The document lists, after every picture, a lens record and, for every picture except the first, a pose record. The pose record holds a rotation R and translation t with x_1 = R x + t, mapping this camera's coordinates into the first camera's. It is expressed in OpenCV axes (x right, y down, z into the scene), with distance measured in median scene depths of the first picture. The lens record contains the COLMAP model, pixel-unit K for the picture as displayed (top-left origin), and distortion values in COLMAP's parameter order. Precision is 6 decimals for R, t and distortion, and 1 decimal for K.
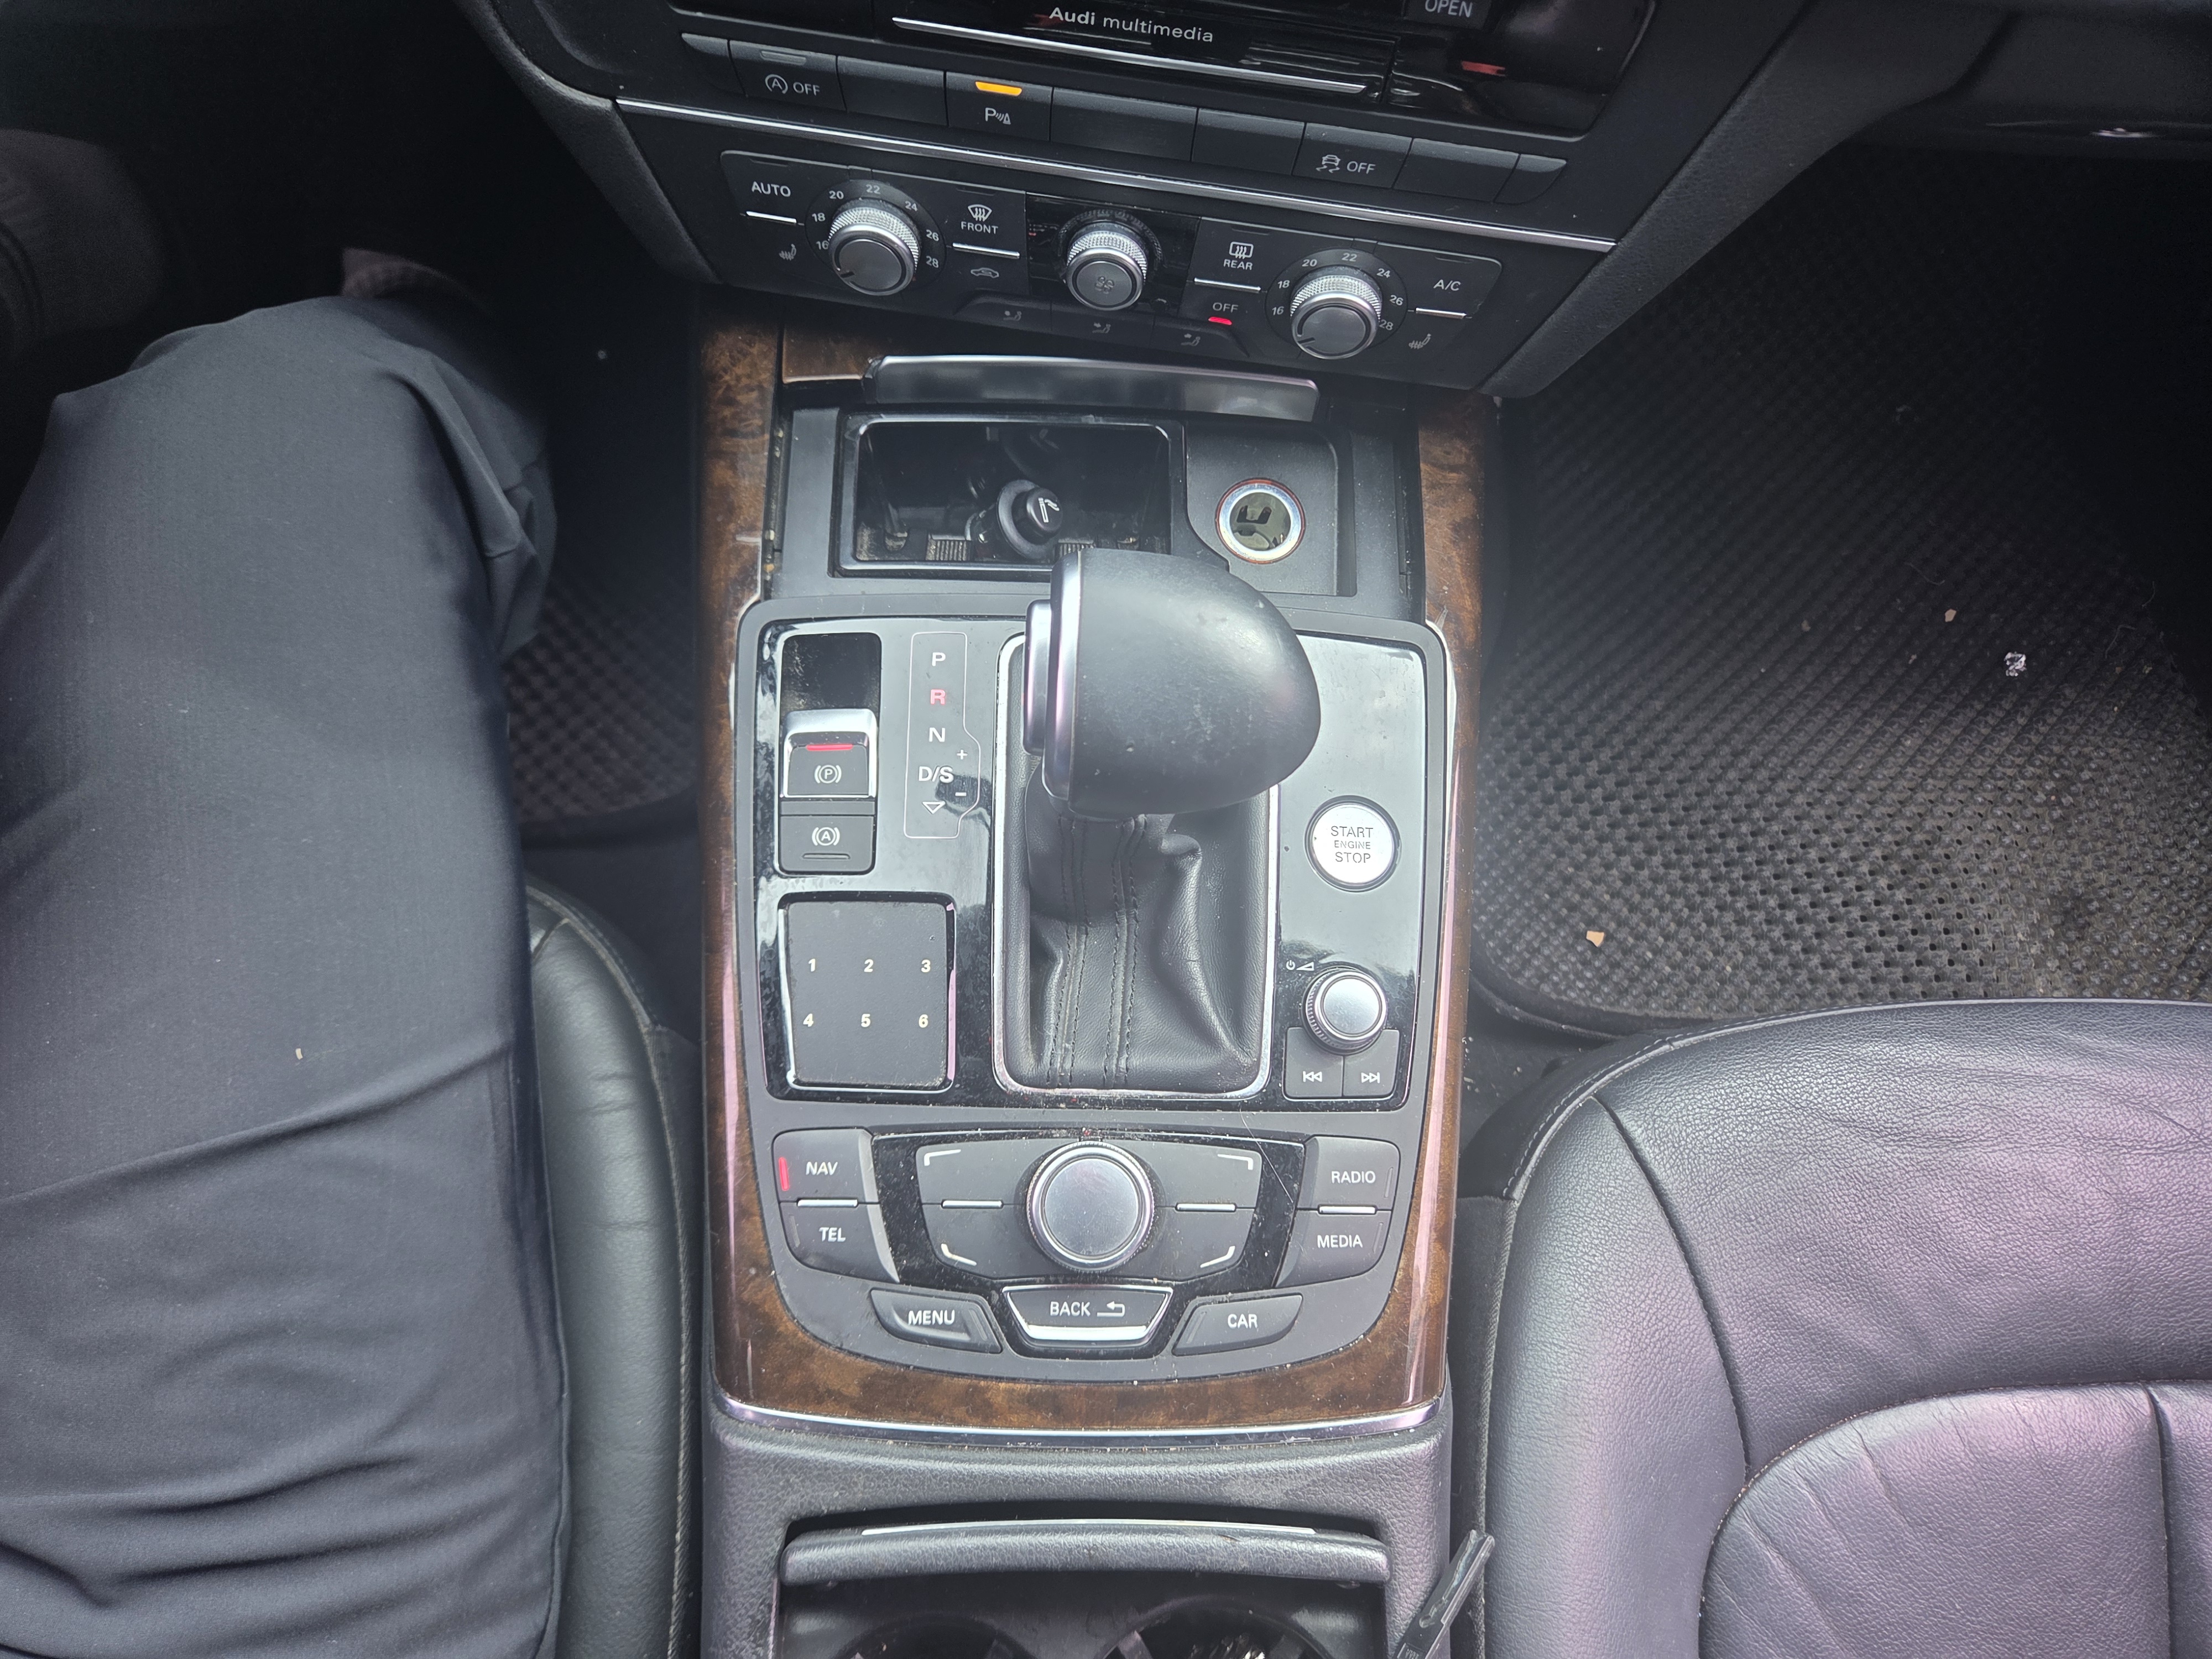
lens RADIAL K [[1505.8, 0, 1085.2], [0, 1505.8, 861.2], [0, 0, 1]] dist [0.047767, -0.049519]
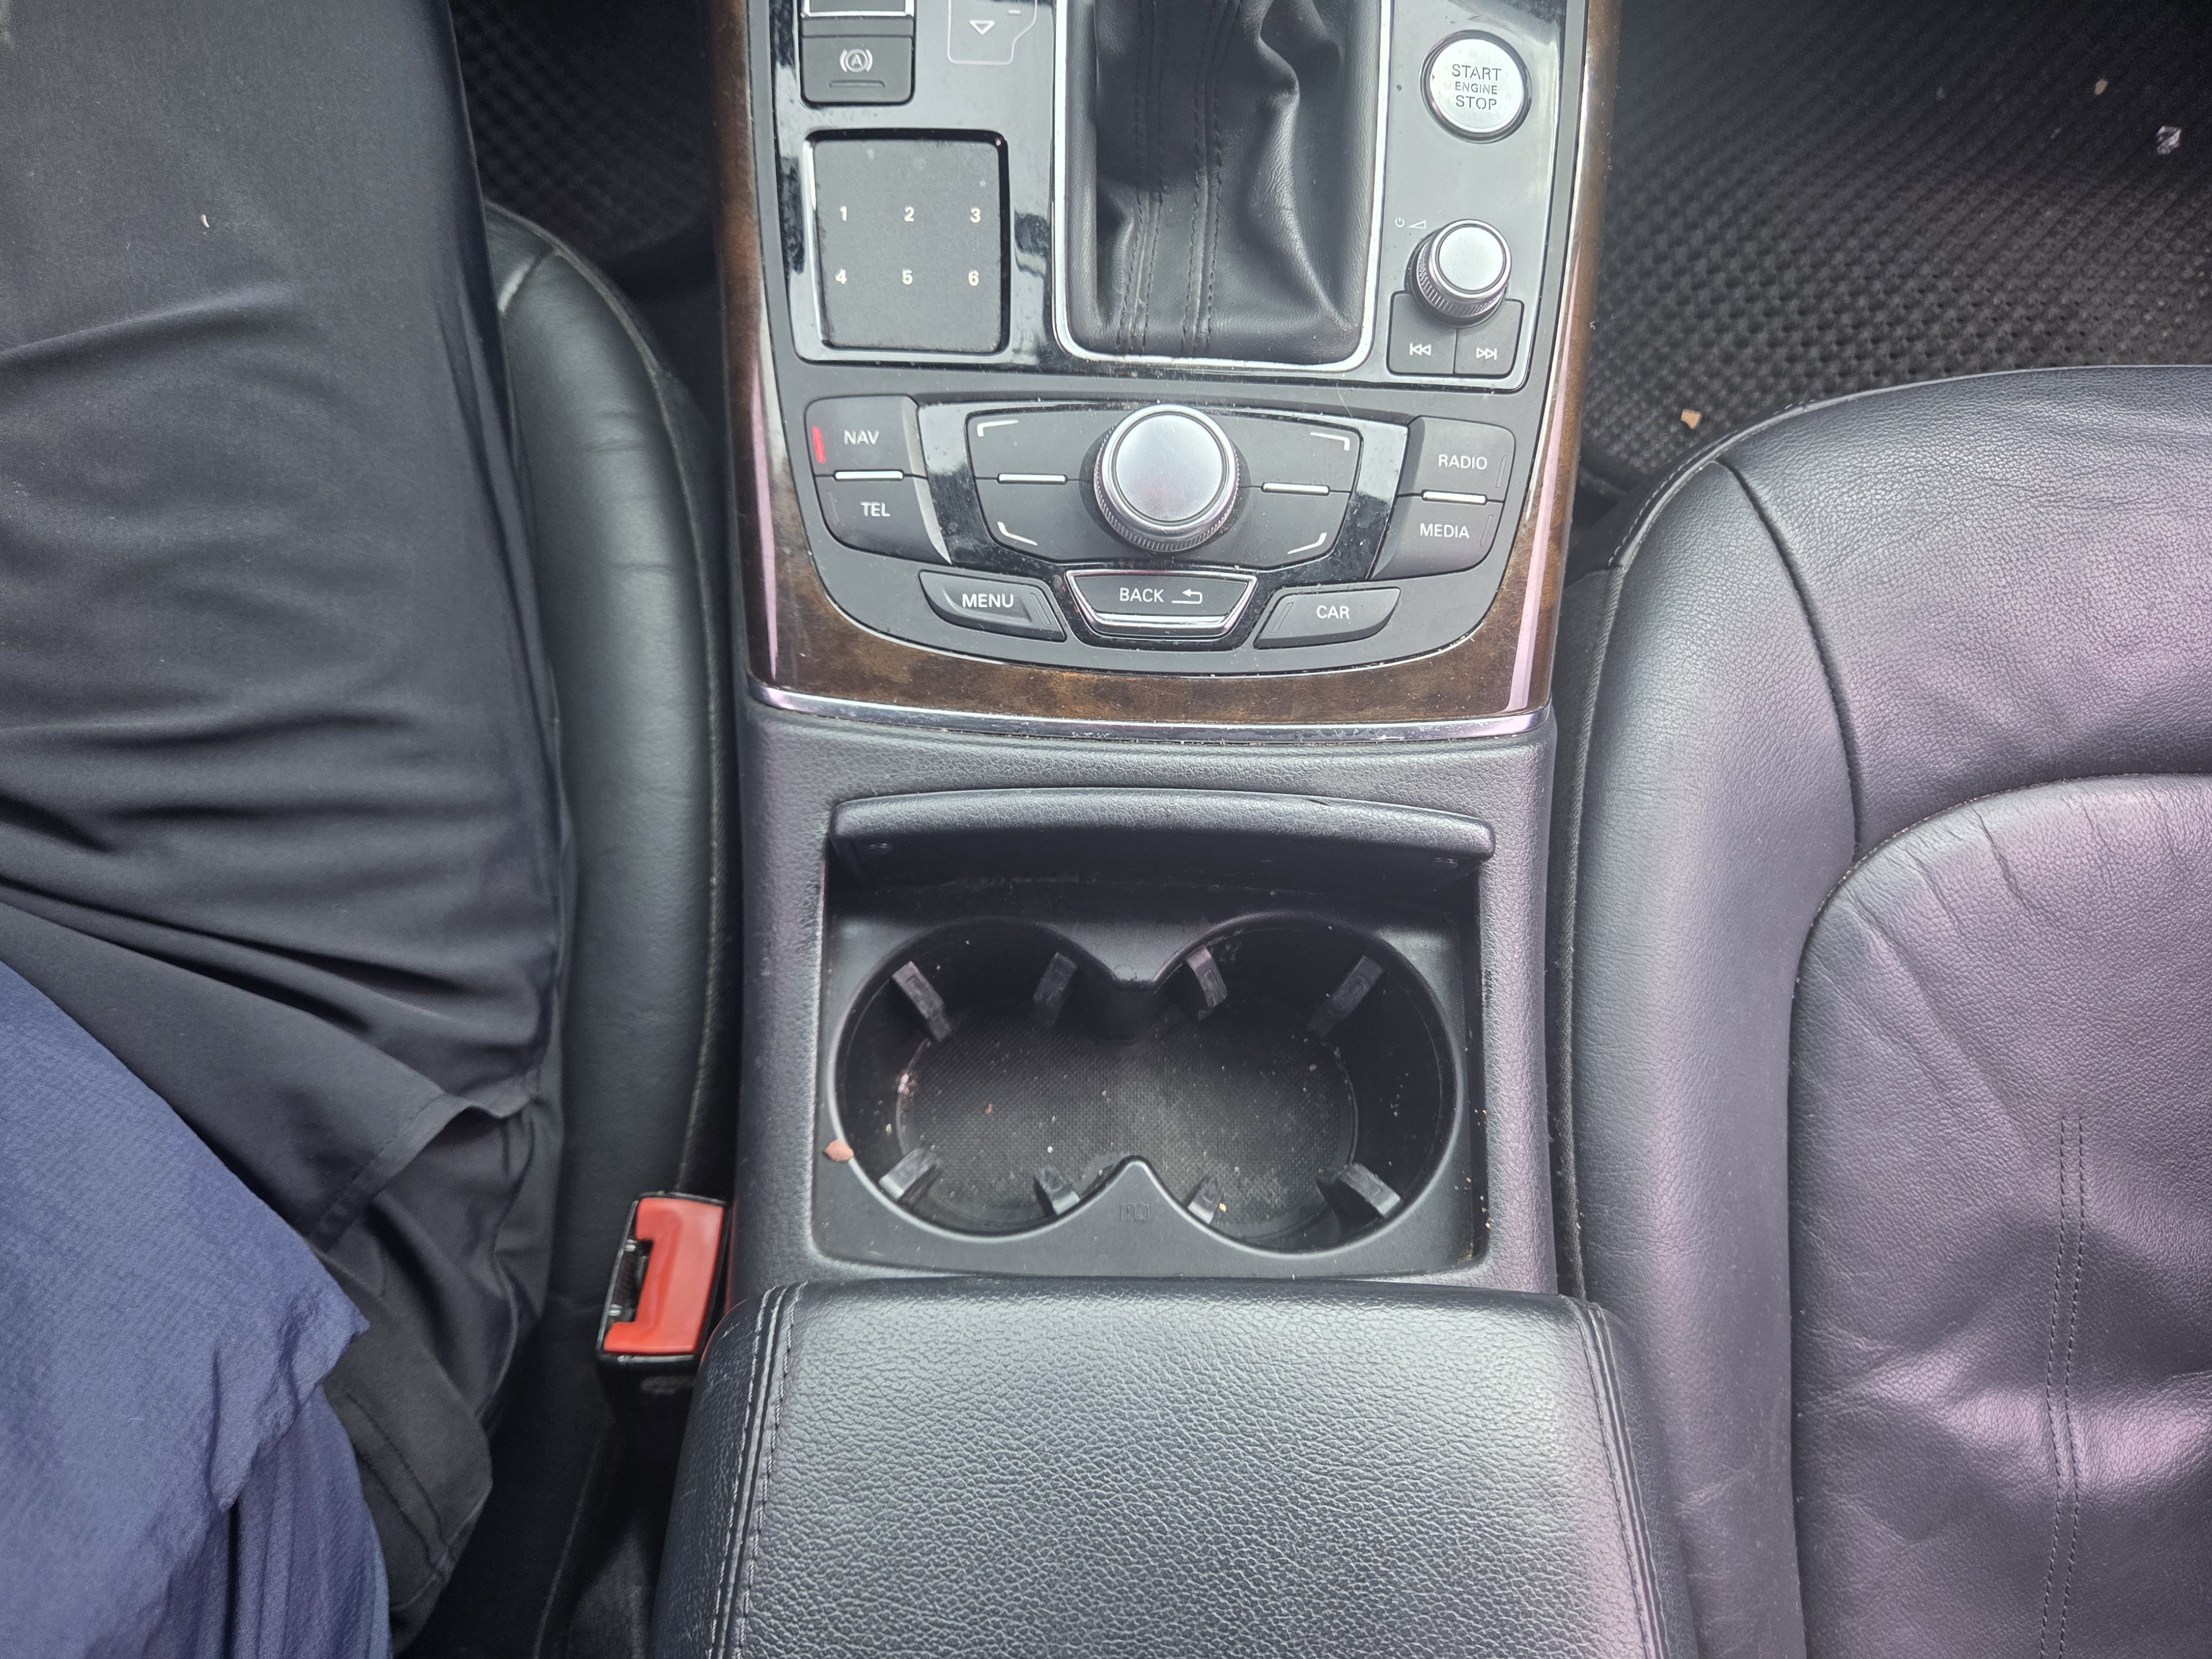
lens RADIAL K [[1505.8, 0, 1084.3], [0, 1505.8, 864.4], [0, 0, 1]] dist [0.047767, -0.049519]
pose [[0.999949, 0.008360, -0.005730, -0.035427], [-0.007307, 0.986436, 0.163981, 0.289639], [0.007023, -0.163931, 0.986447, 0.086168]]
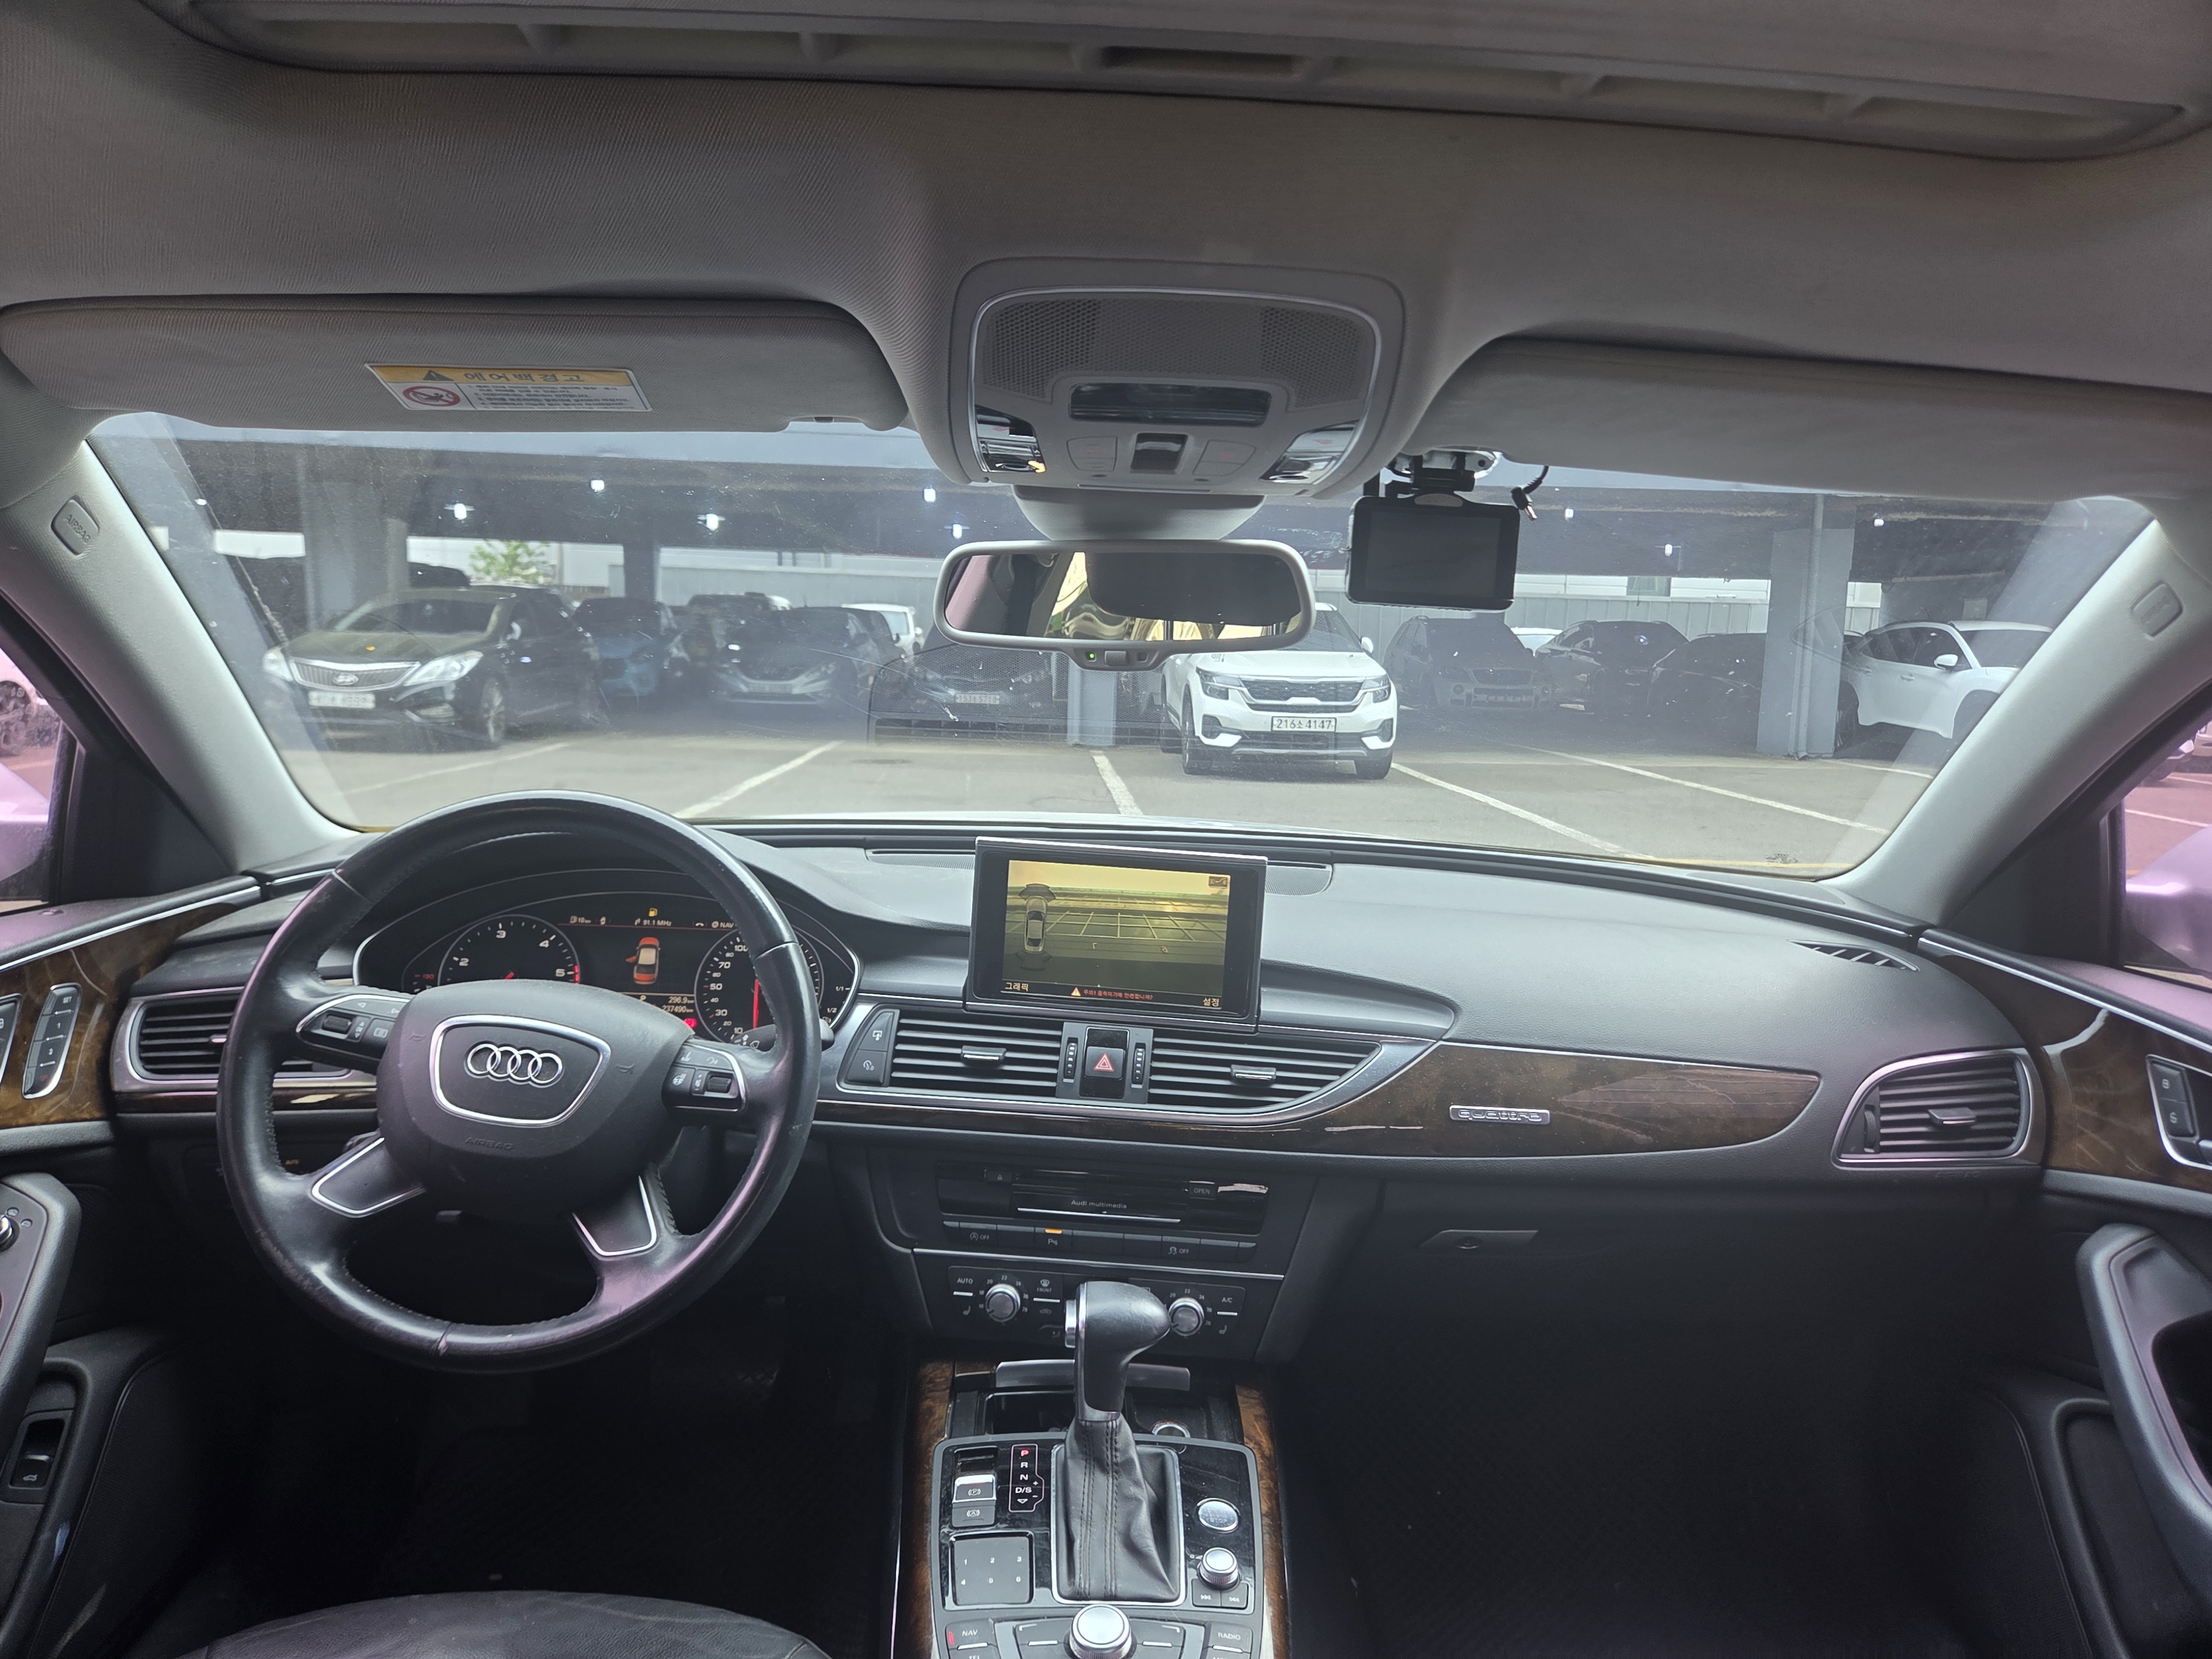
lens RADIAL K [[1505.8, 0, 1121.7], [0, 1505.8, 834.2], [0, 0, 1]] dist [0.047767, -0.049519]
pose [[0.998817, -0.025190, 0.041601, -0.025265], [0.048602, 0.486730, -0.872200, 1.402848], [0.001722, 0.873189, 0.487378, -0.898055]]
